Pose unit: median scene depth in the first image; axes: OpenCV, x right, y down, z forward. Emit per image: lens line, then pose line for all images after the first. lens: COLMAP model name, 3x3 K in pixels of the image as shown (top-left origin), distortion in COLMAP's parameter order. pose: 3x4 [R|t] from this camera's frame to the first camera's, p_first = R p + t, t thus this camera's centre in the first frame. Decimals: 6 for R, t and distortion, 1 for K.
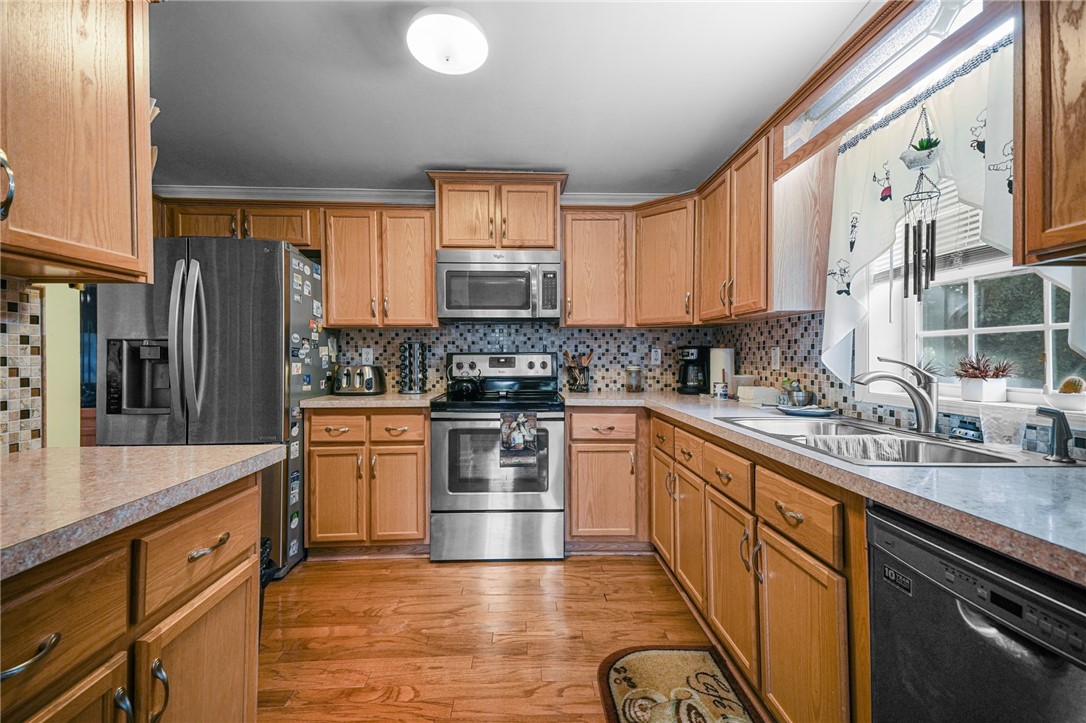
lens RADIAL K [[475.0, 0, 545.0], [0, 475.0, 362.1], [0, 0, 1]] dist [0.061732, -0.016576]
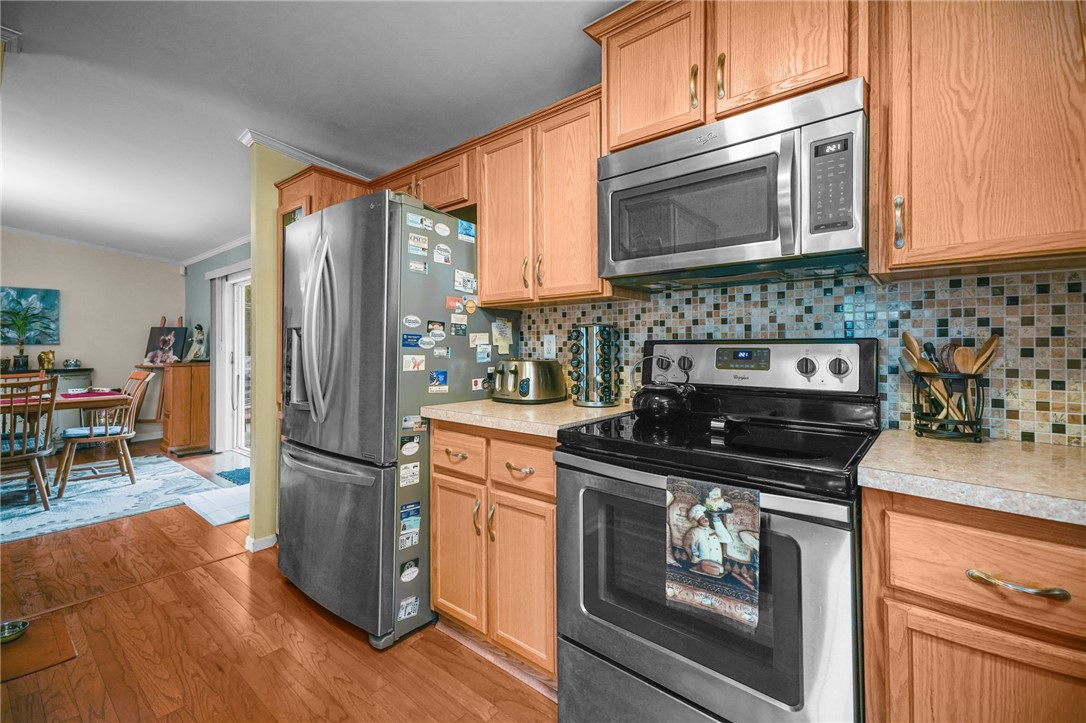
lens RADIAL K [[454.8, 0, 562.0], [0, 454.8, 342.9], [0, 0, 1]] dist [0.014385, -0.000062]
pose [[0.737774, -0.003369, -0.675039, 0.104527], [-0.011362, 0.999784, -0.017407, -0.006229], [0.674952, 0.020513, 0.737576, 0.566523]]
